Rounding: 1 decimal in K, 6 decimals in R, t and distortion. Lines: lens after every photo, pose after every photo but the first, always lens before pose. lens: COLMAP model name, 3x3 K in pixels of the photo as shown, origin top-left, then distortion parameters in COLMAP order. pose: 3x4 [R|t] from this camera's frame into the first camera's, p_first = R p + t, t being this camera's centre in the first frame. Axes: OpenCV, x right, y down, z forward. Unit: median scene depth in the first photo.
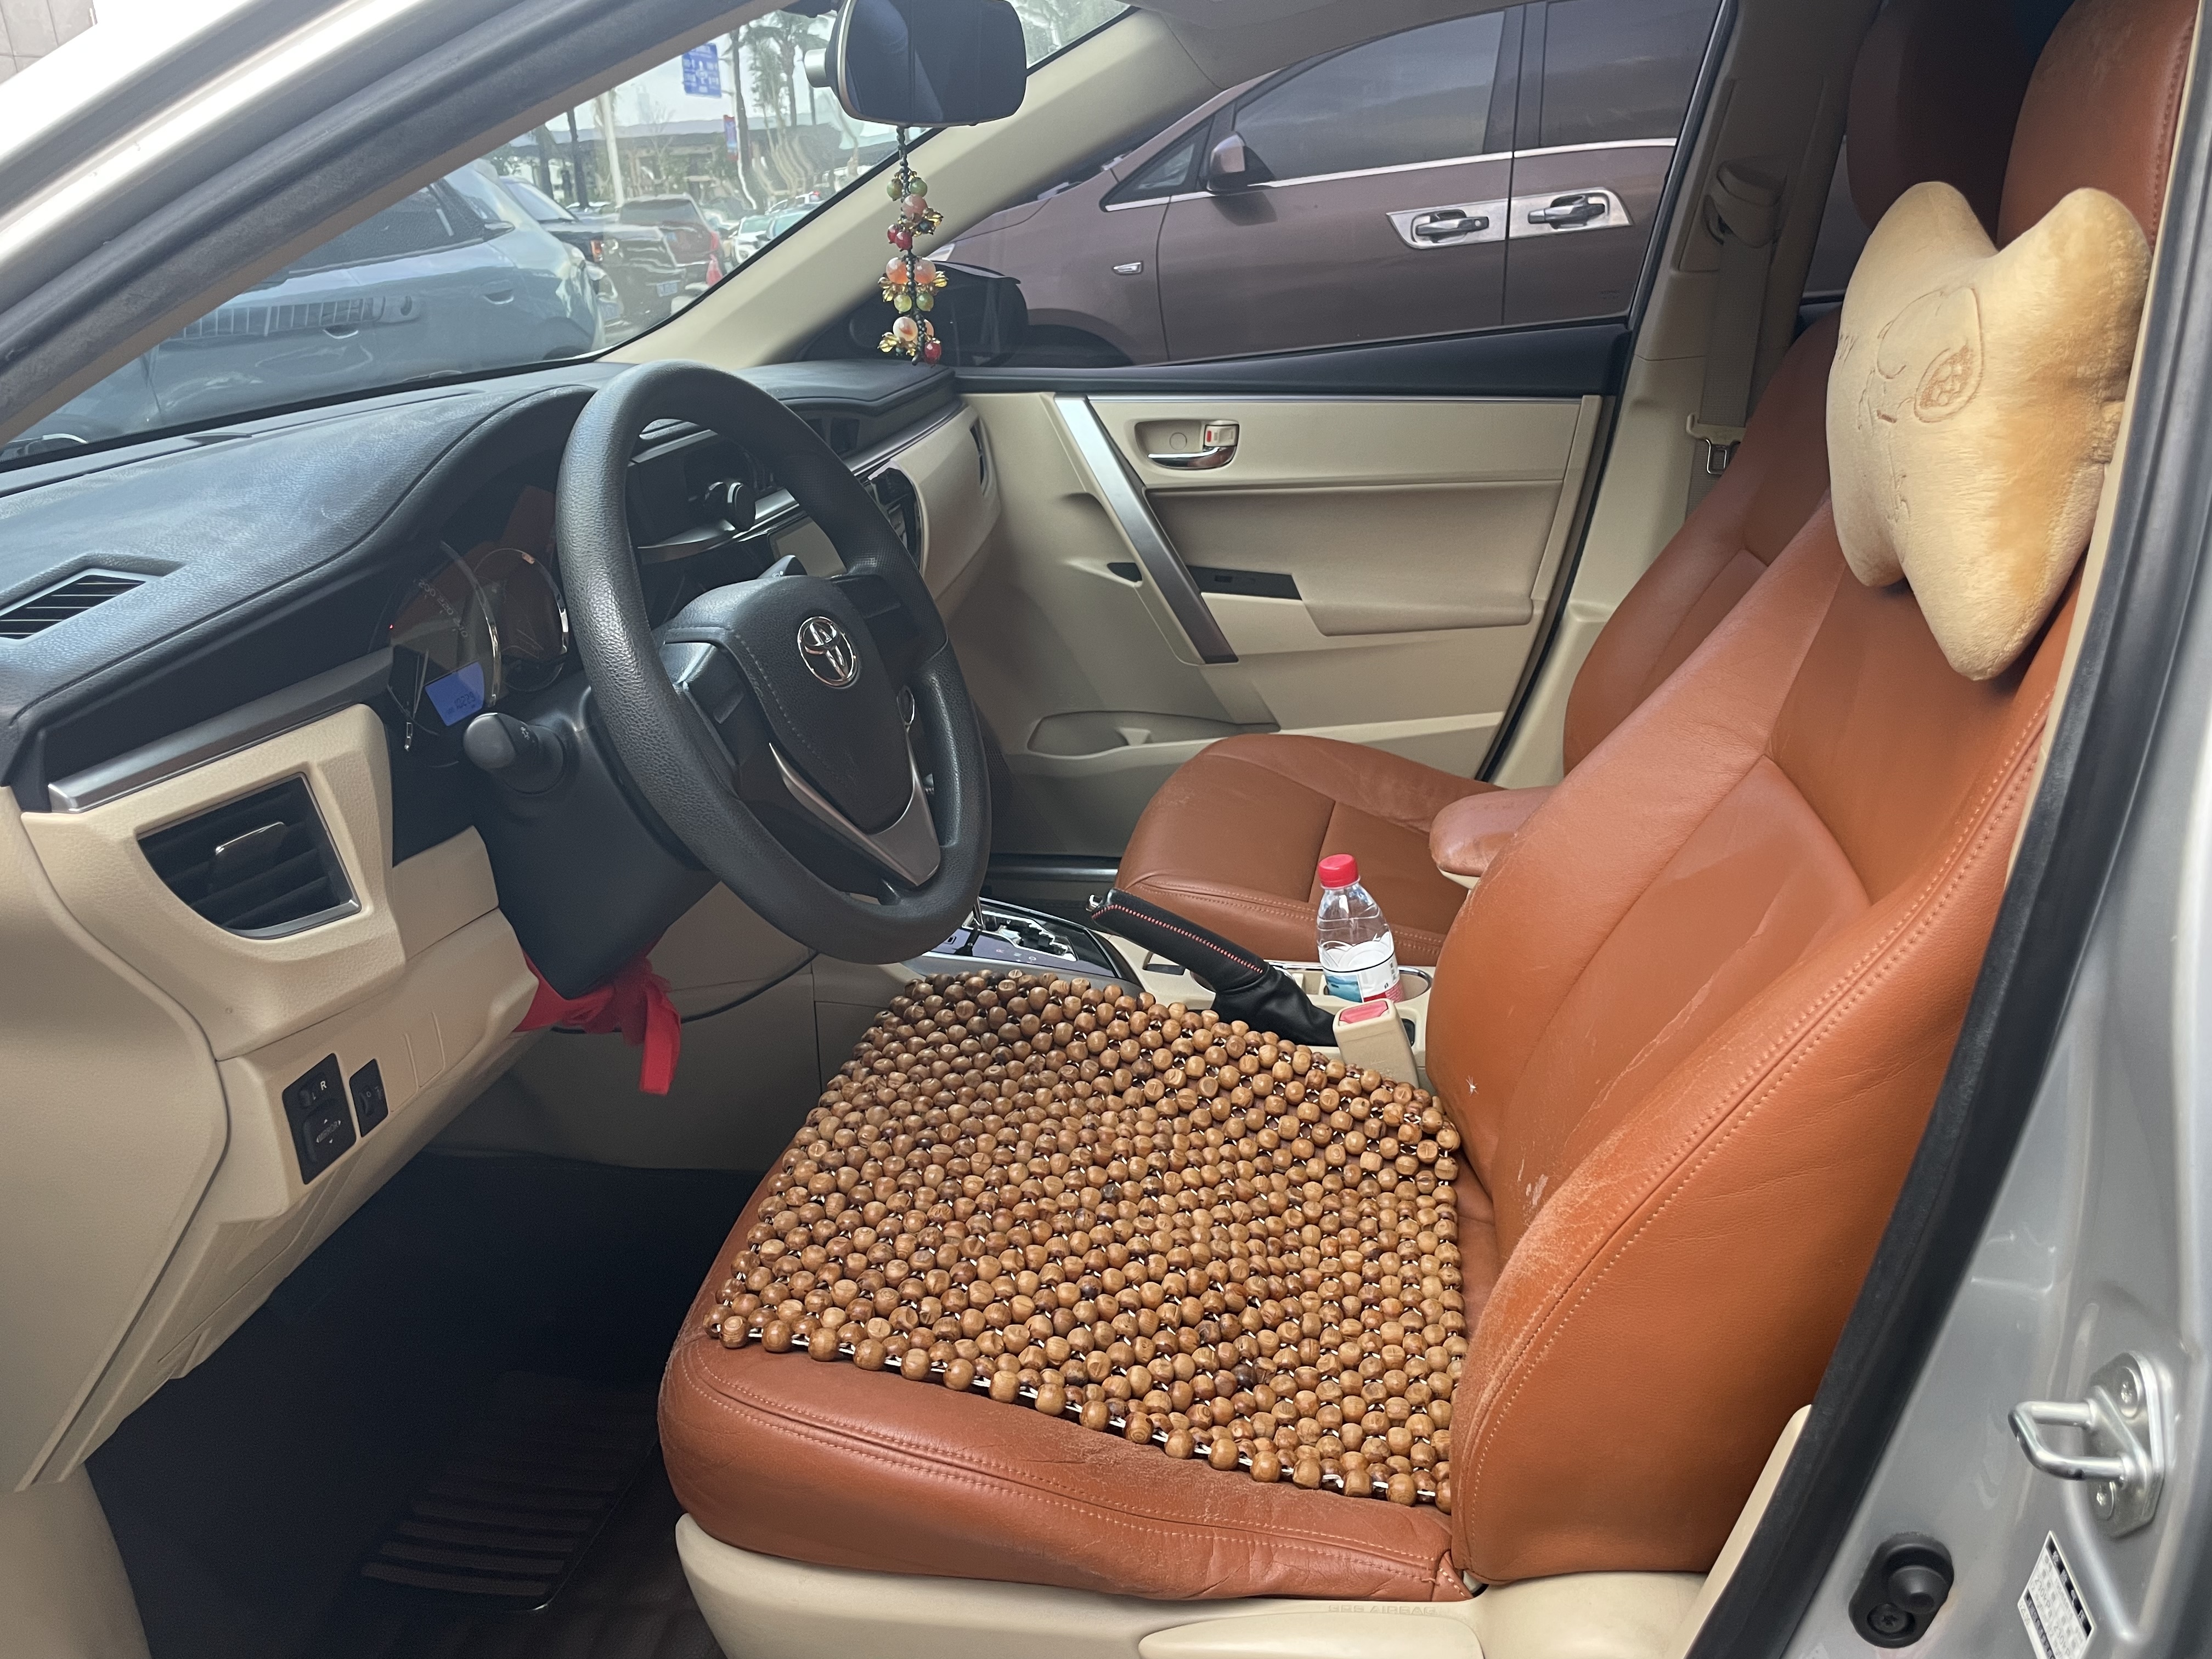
lens RADIAL K [[1713.7, 0, 1120.6], [0, 1713.7, 817.5], [0, 0, 1]] dist [0.068336, -0.077334]
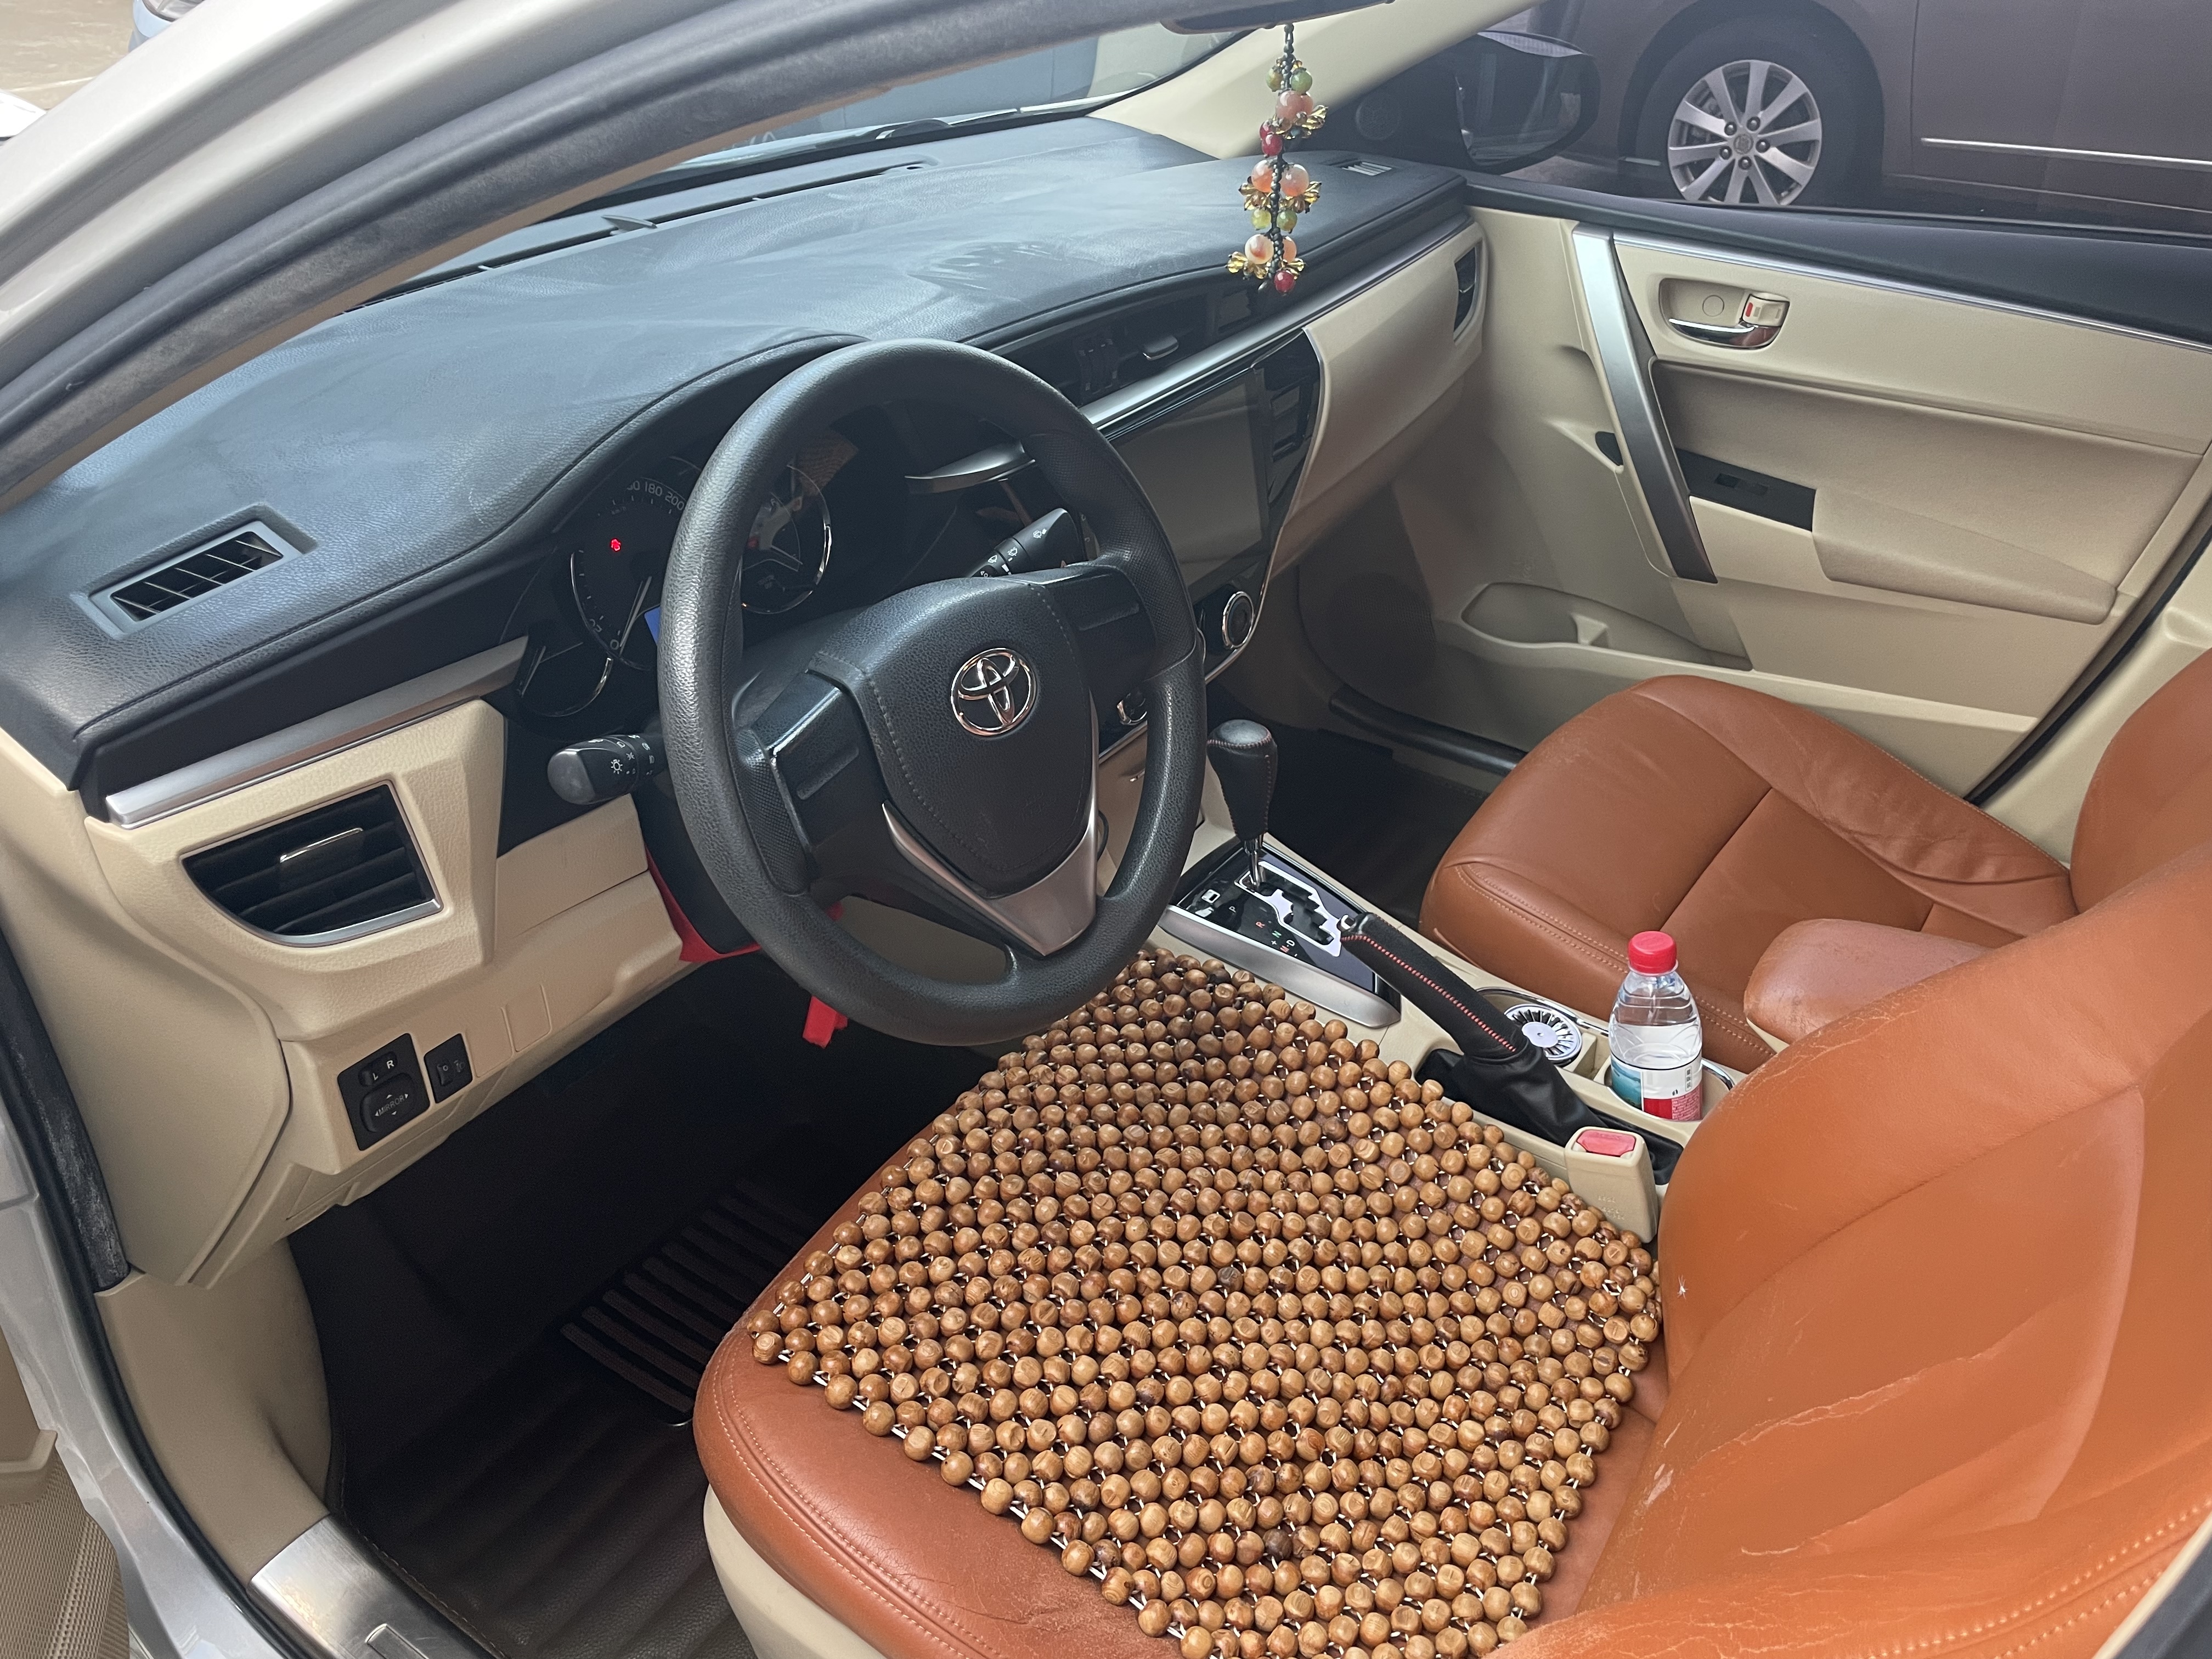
lens RADIAL K [[1713.7, 0, 1094.8], [0, 1713.7, 843.7], [0, 0, 1]] dist [0.068336, -0.077334]
pose [[0.914100, 0.260748, -0.310535, 0.153289], [-0.186655, 0.950446, 0.248622, -0.219254], [0.359975, -0.169303, 0.917472, 0.155606]]
